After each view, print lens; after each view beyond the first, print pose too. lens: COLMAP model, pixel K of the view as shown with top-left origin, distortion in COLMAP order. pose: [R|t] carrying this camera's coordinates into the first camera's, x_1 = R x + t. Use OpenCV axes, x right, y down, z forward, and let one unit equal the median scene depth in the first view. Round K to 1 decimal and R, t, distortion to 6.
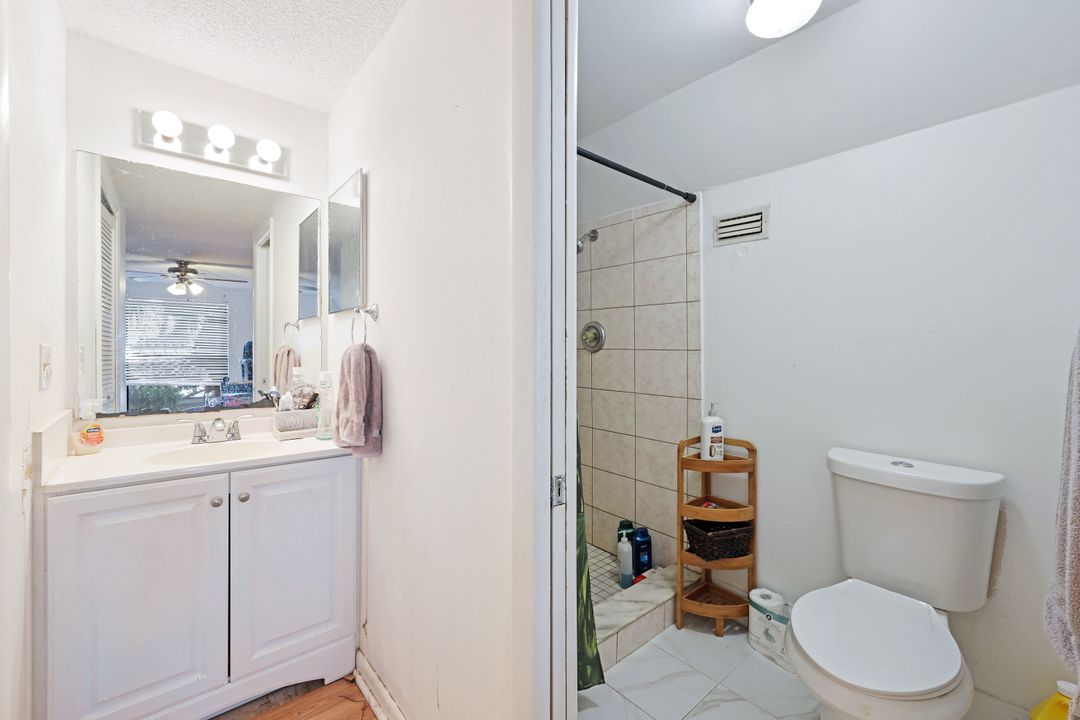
lens RADIAL K [[448.0, 0, 538.9], [0, 448.0, 349.7], [0, 0, 1]] dist [-0.002747, -0.000087]
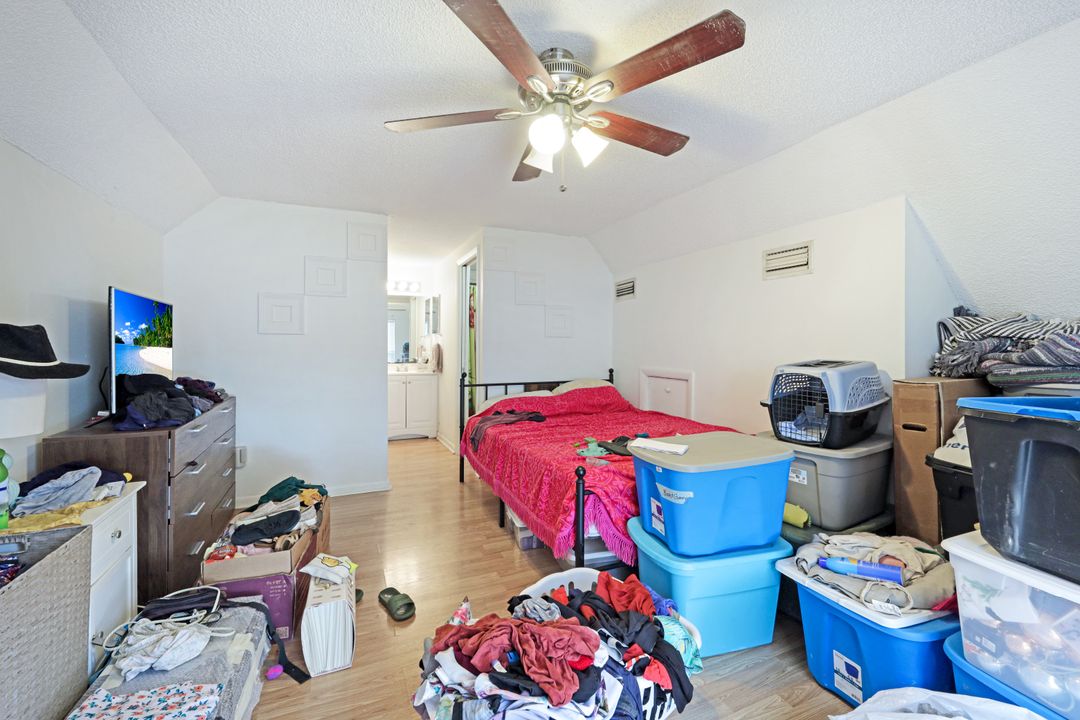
lens RADIAL K [[448.0, 0, 541.7], [0, 448.0, 350.4], [0, 0, 1]] dist [-0.002747, -0.000087]
pose [[0.961550, 0.004553, -0.274592, 0.650662], [-0.004111, 0.999989, 0.002184, 0.014052], [0.274599, -0.000971, 0.961558, -1.041368]]
